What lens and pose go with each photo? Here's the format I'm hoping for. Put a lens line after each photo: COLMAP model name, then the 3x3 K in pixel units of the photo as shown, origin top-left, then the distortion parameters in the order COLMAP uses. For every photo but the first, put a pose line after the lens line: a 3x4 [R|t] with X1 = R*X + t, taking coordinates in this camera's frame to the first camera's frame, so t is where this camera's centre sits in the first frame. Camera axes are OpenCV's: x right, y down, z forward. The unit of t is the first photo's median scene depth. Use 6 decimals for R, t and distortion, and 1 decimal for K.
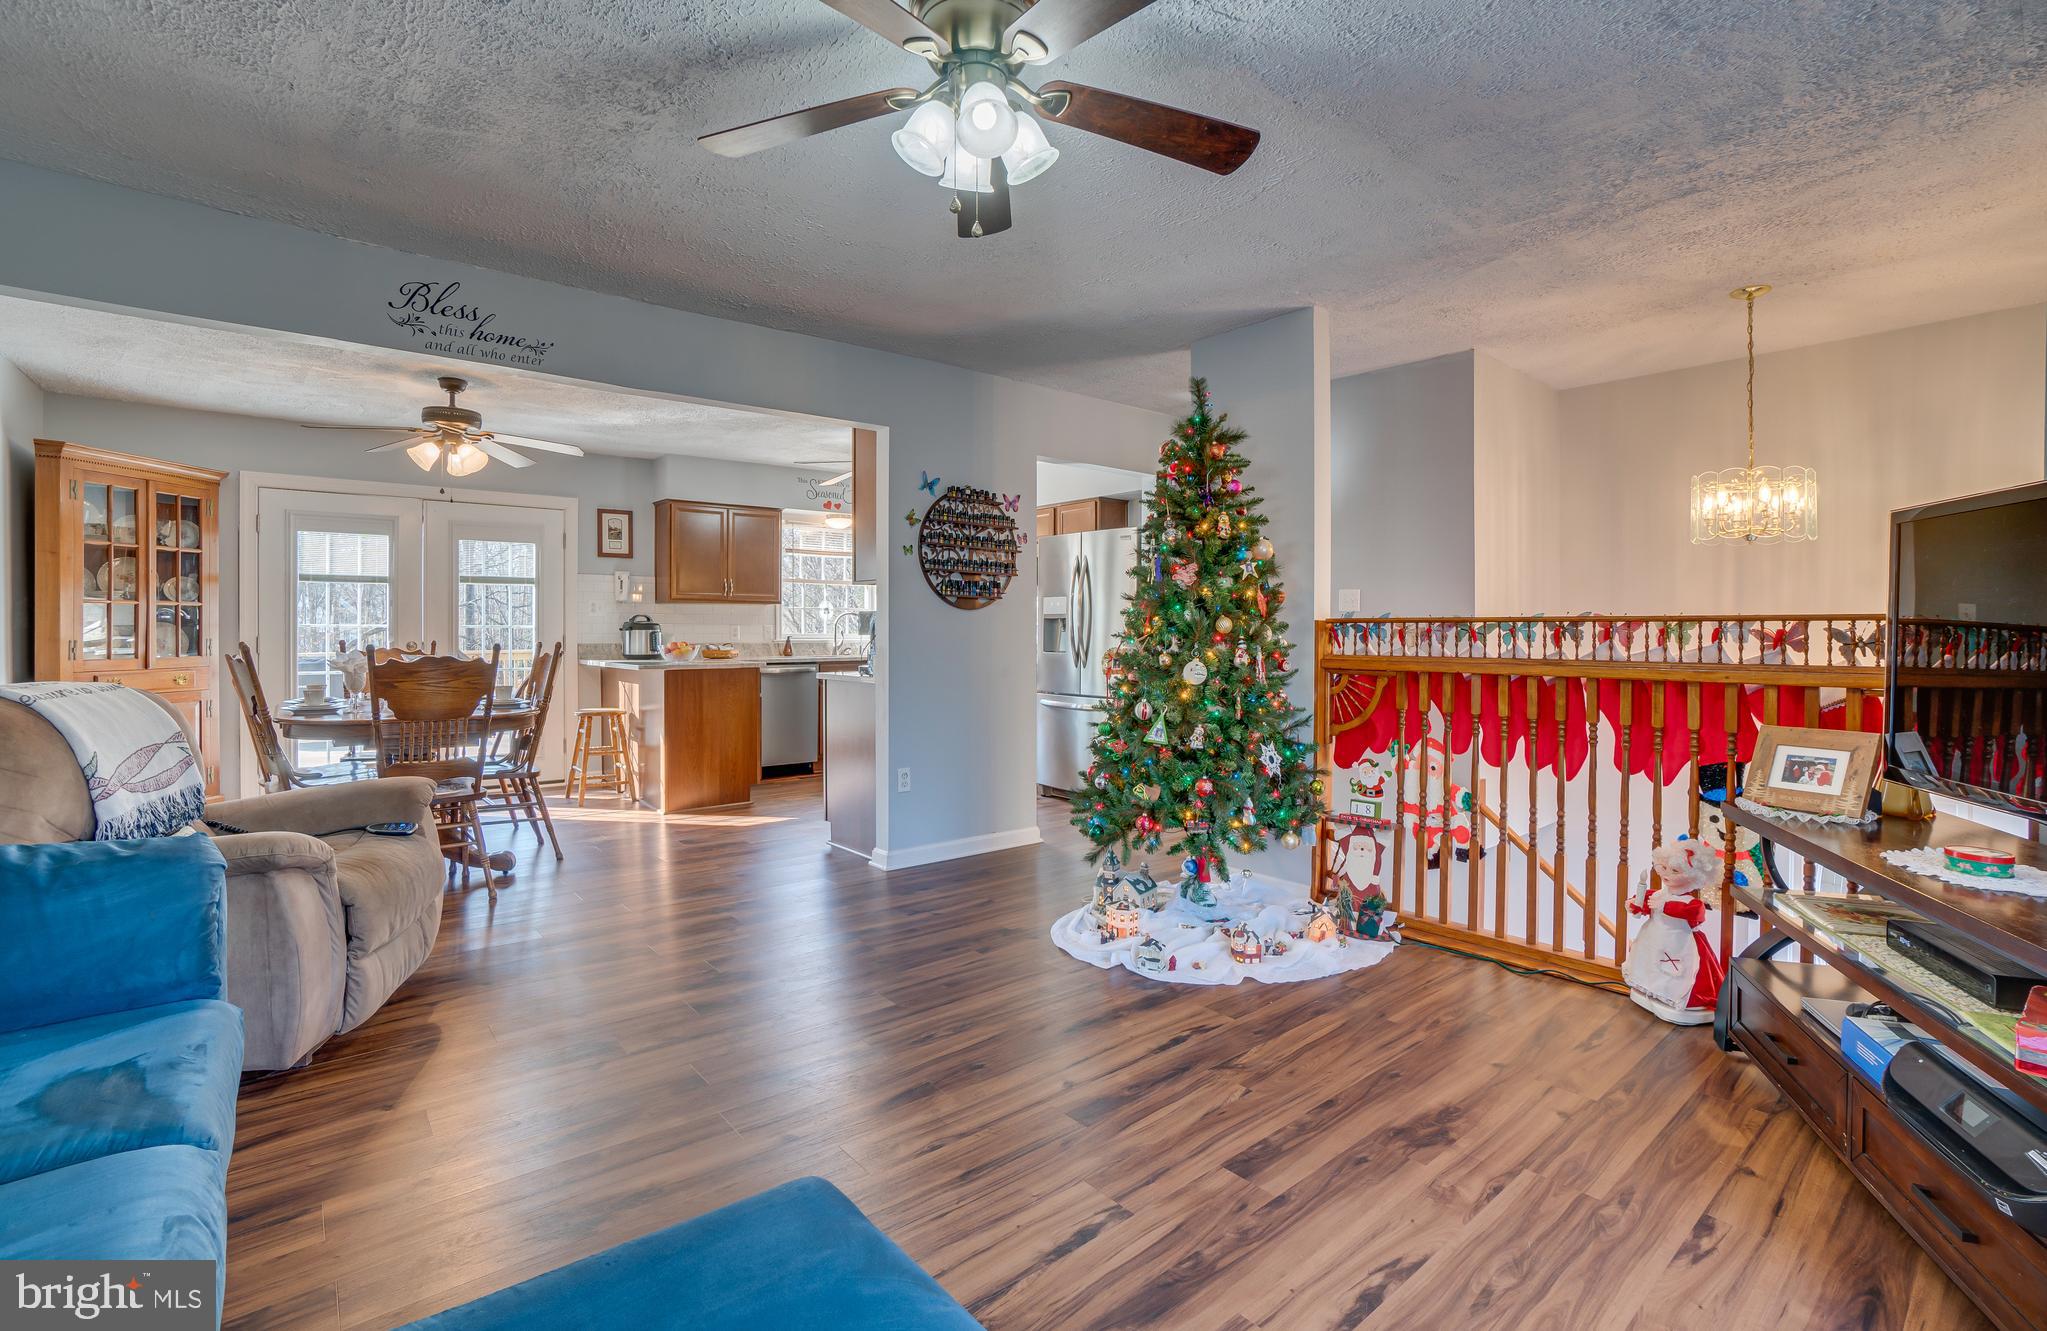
lens RADIAL K [[916.2, 0, 1005.0], [0, 916.2, 635.9], [0, 0, 1]] dist [-0.051610, 0.014139]
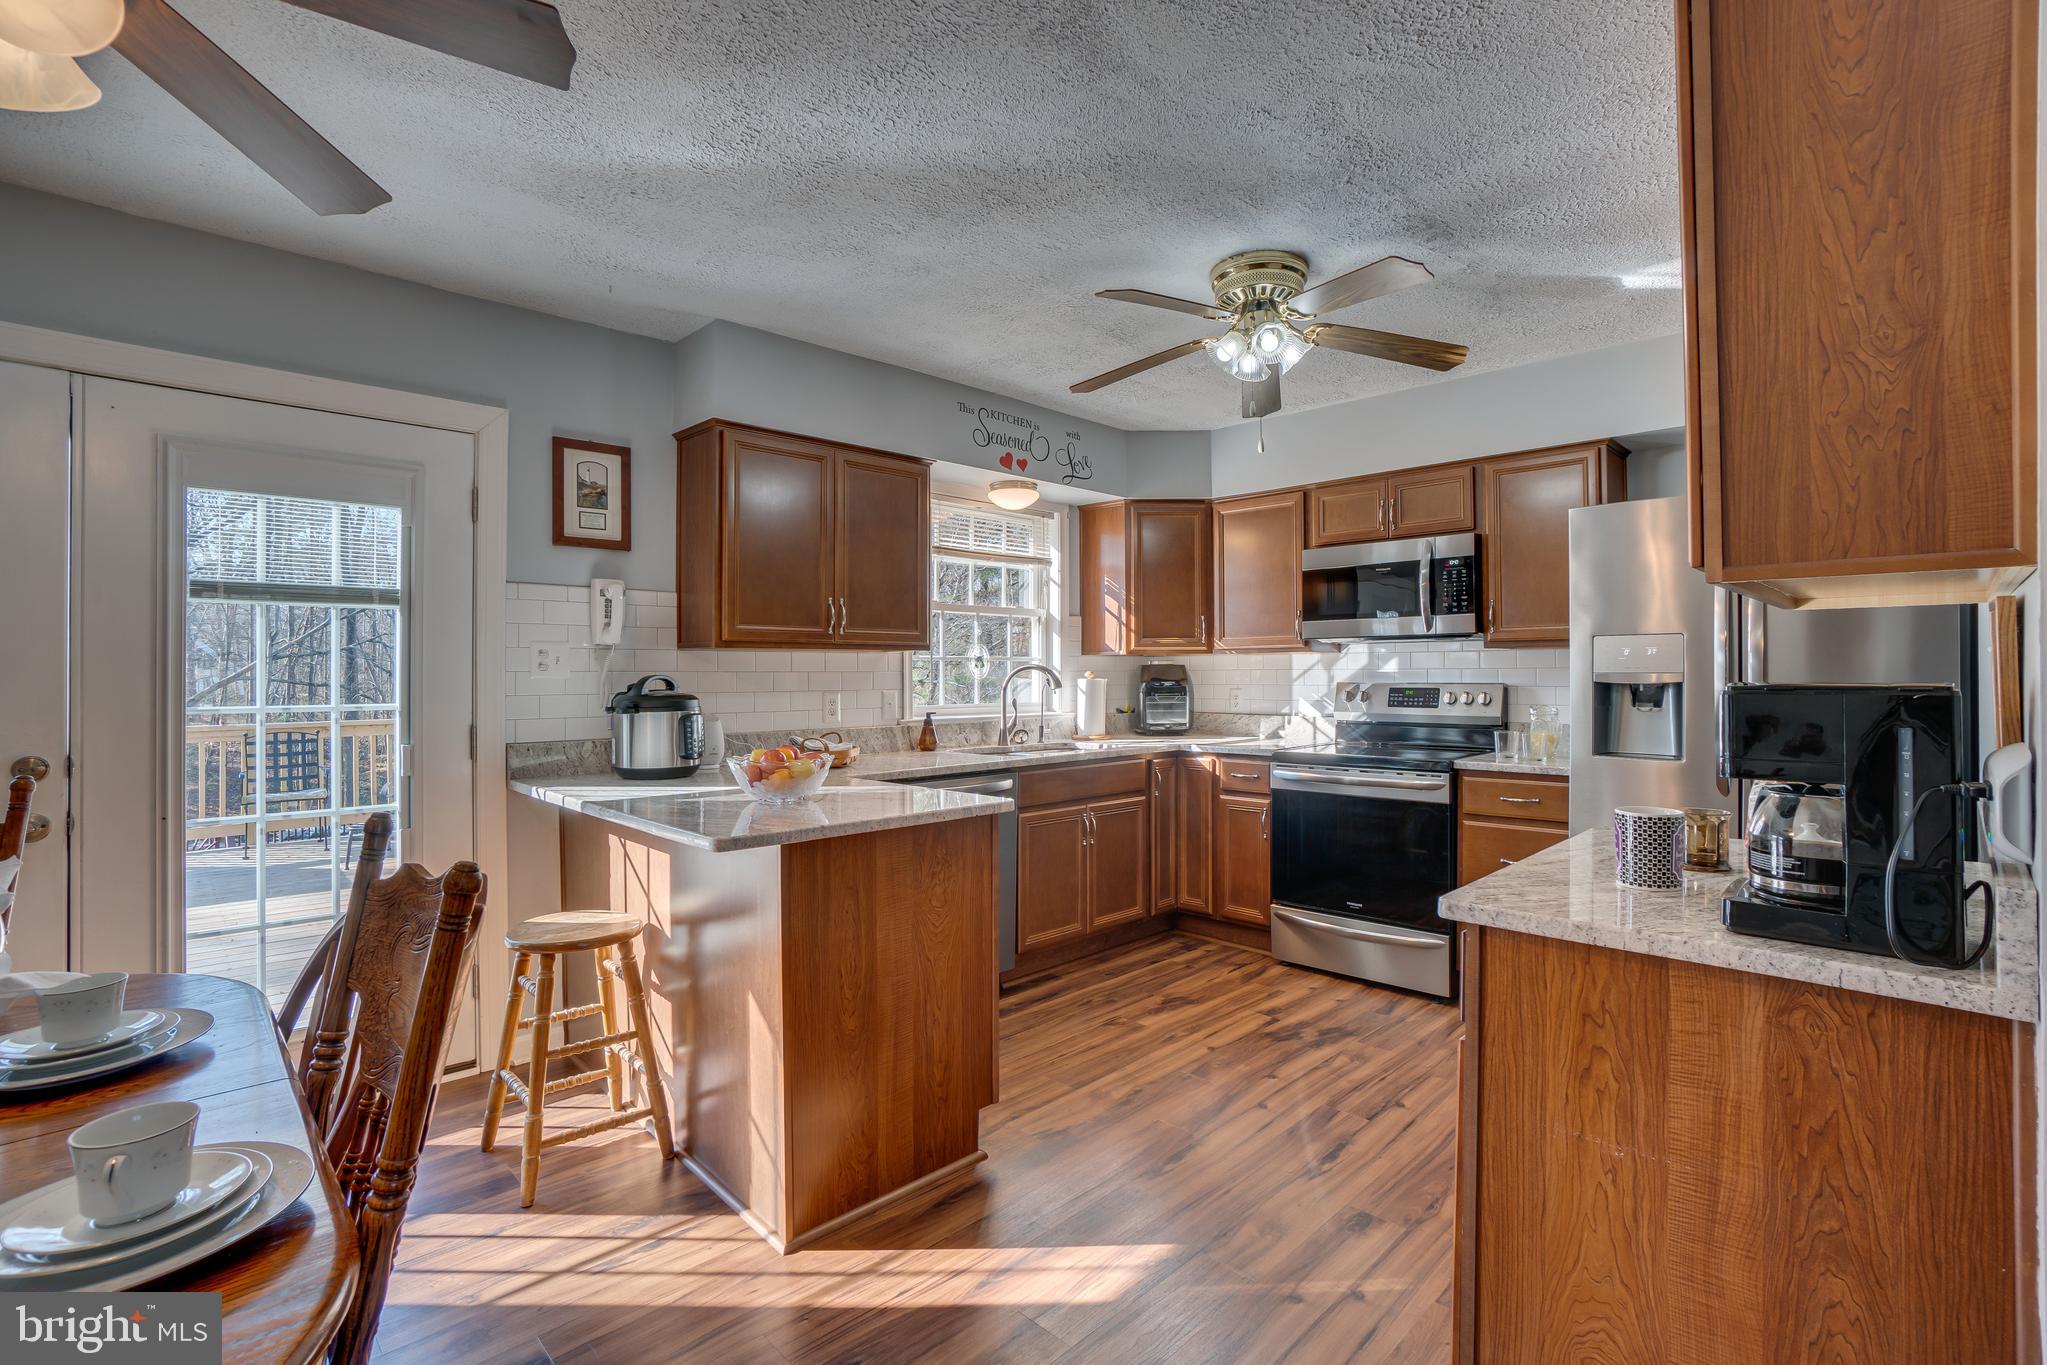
lens RADIAL K [[927.4, 0, 1038.7], [0, 927.4, 671.6], [0, 0, 1]] dist [-0.053364, 0.017429]
pose [[0.994405, -0.004408, 0.105540, -0.298825], [0.005306, 0.999952, -0.008226, -0.023643], [-0.105499, 0.008740, 0.994381, 0.610283]]
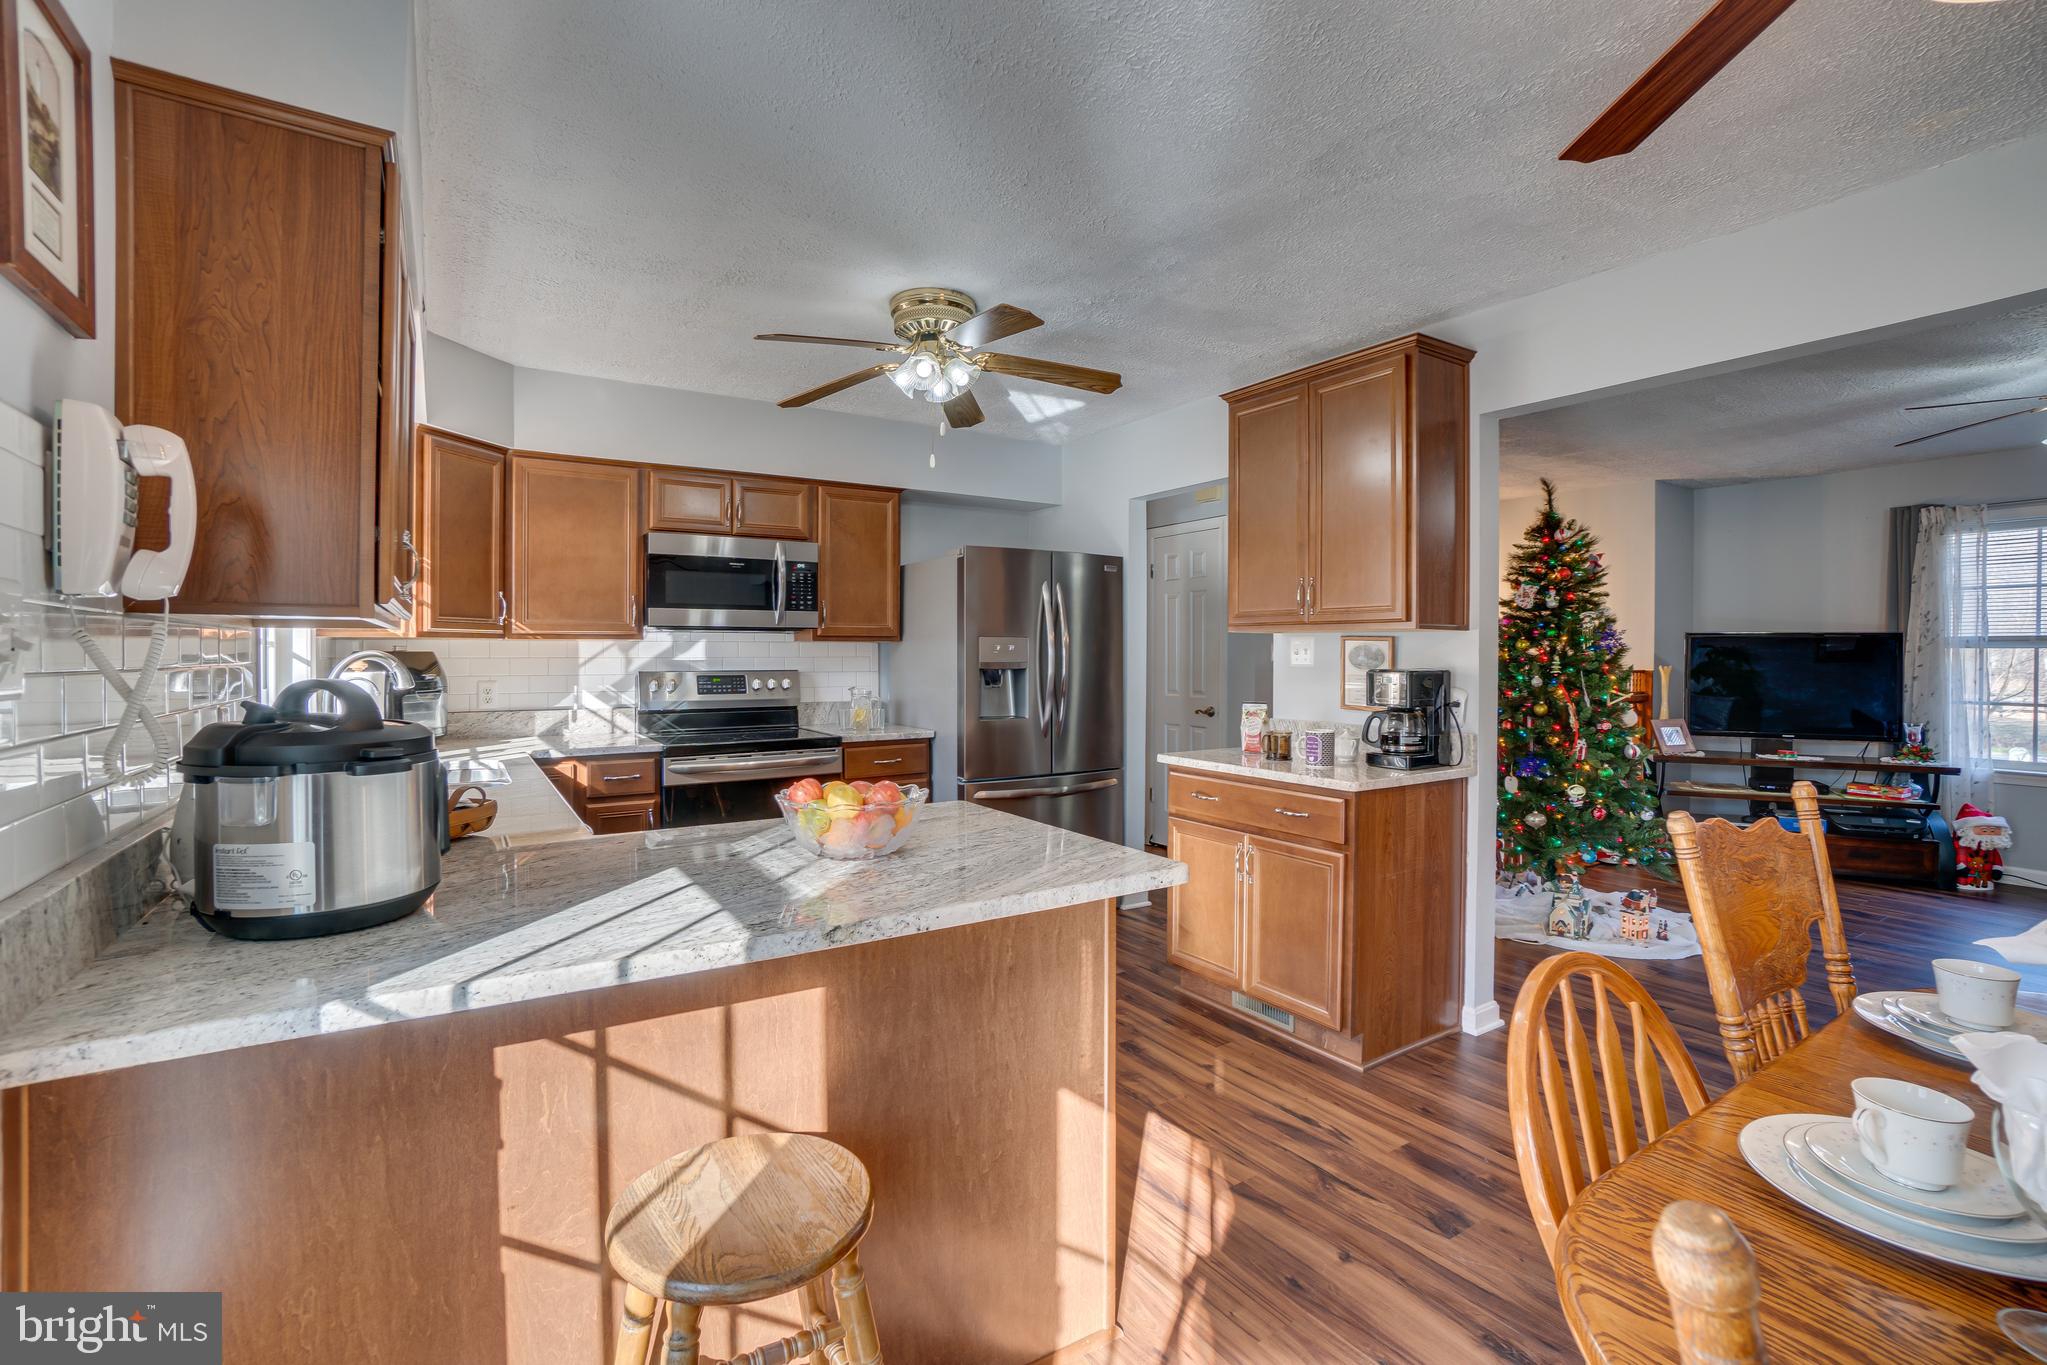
lens RADIAL K [[908.4, 0, 1019.4], [0, 908.4, 663.0], [0, 0, 1]] dist [-0.049980, 0.014818]
pose [[0.110685, -0.011390, 0.993790, -0.644446], [0.005692, 0.999925, 0.010827, -0.032157], [-0.993839, 0.004458, 0.110741, 0.953562]]
